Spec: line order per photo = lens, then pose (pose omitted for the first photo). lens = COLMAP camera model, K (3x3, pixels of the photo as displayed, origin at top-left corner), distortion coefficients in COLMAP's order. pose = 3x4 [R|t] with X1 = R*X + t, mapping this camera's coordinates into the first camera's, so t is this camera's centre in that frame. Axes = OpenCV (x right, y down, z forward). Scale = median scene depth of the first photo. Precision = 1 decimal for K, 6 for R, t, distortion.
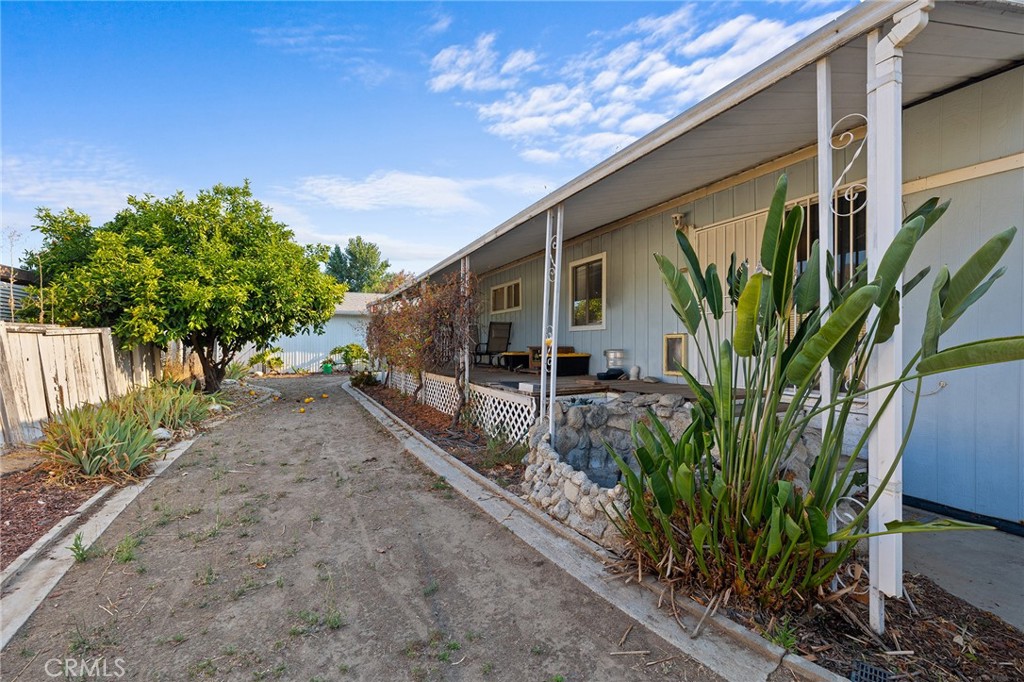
lens RADIAL K [[433.1, 0, 509.2], [0, 433.1, 346.4], [0, 0, 1]] dist [0.002286, 0.000434]
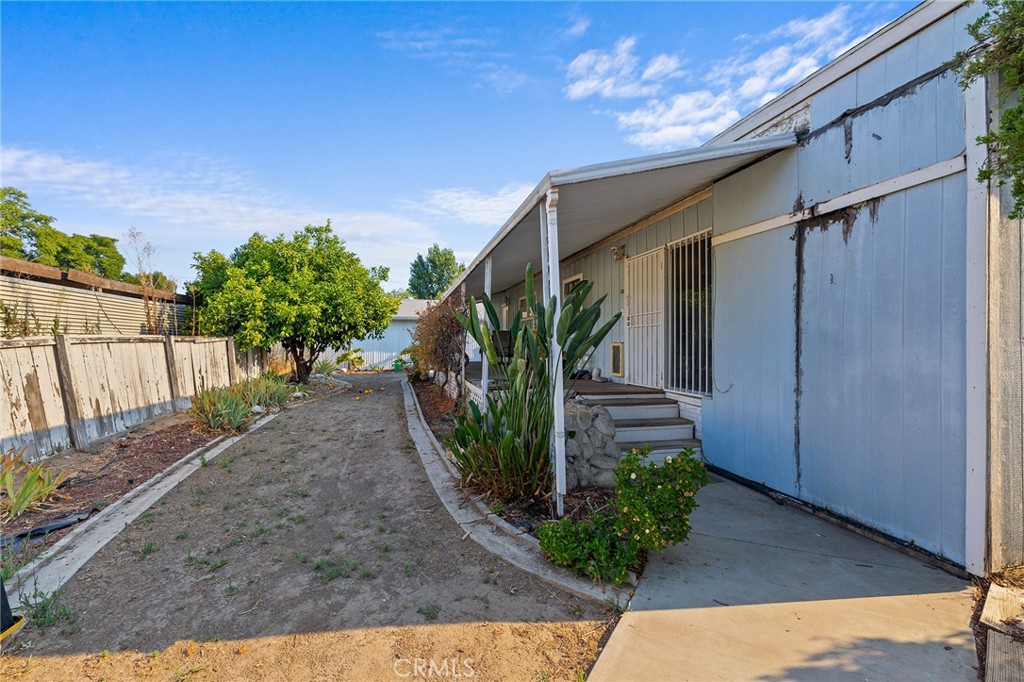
lens RADIAL K [[433.1, 0, 509.2], [0, 433.1, 346.4], [0, 0, 1]] dist [0.002286, 0.000434]
pose [[0.979554, 0.004733, -0.201124, 0.253680], [-0.004301, 0.999987, 0.002581, -0.016069], [0.201134, -0.001663, 0.979562, -0.213093]]
